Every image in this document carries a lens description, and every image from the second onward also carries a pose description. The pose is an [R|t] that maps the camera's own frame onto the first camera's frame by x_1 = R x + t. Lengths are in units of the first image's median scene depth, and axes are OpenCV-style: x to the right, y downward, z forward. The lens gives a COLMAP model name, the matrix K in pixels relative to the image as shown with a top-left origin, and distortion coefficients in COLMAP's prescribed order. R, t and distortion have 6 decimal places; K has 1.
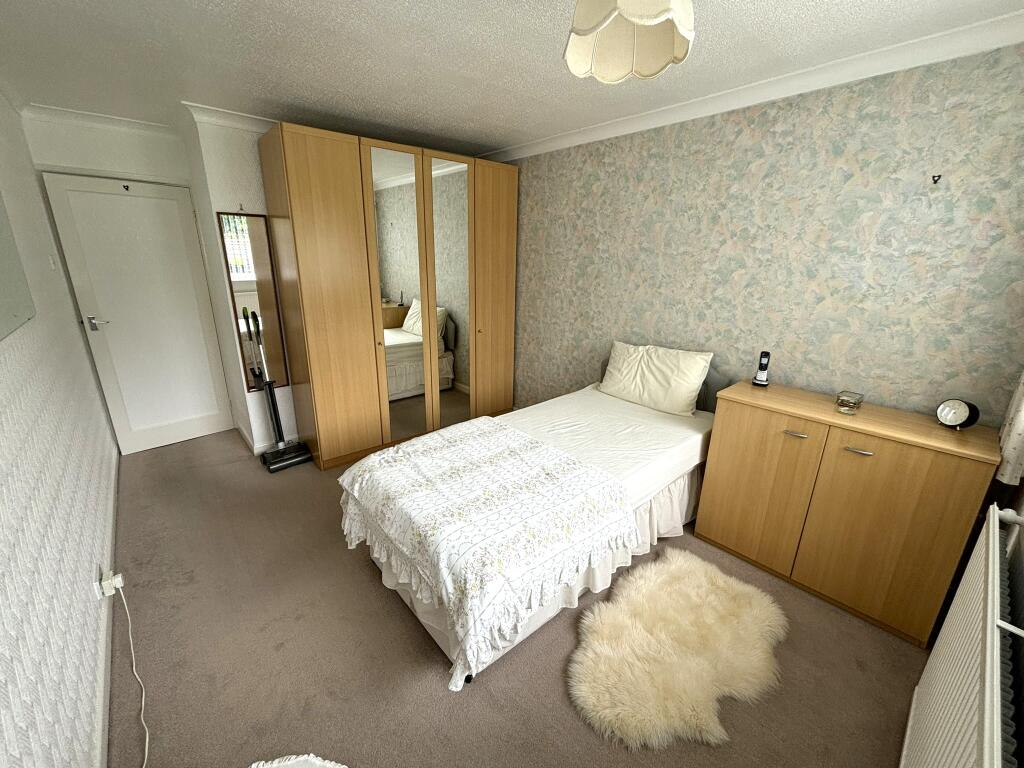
lens RADIAL K [[412.6, 0, 512.0], [0, 412.6, 384.0], [0, 0, 1]] dist [0.003433, 0.000282]
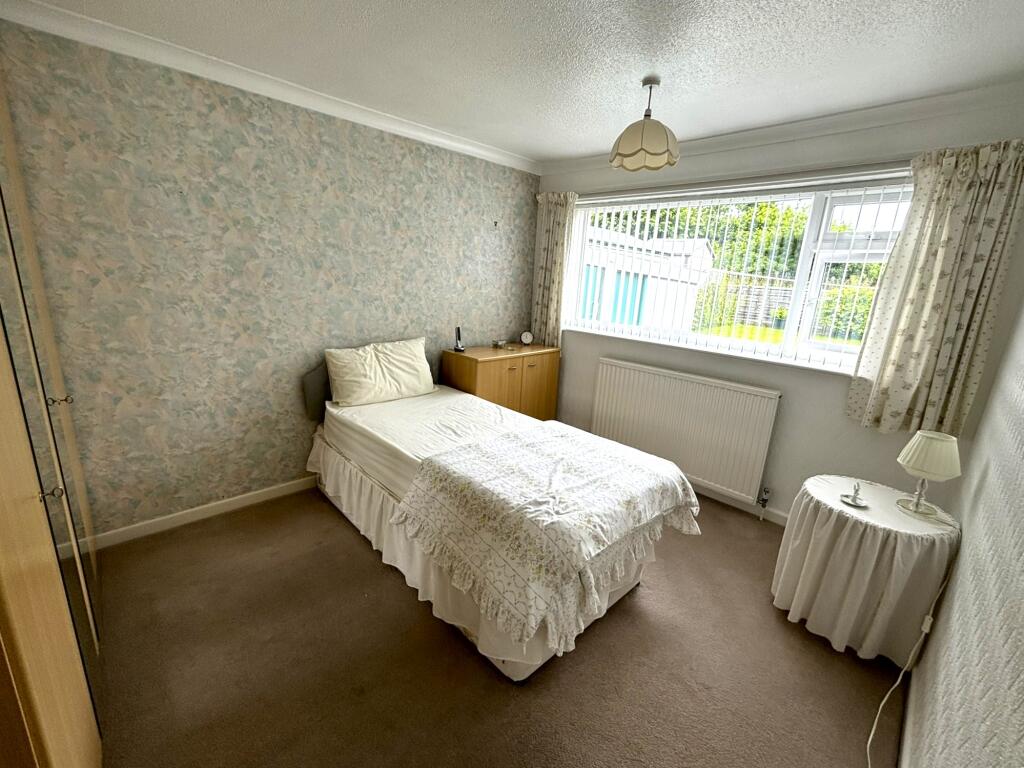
lens RADIAL K [[434.3, 0, 512.0], [0, 434.3, 384.0], [0, 0, 1]] dist [0.001154, -0.000298]
pose [[-0.037852, -0.273931, 0.961004, -0.731511], [0.231648, 0.933092, 0.275099, -0.218191], [-0.972063, 0.233028, 0.028136, 0.677808]]
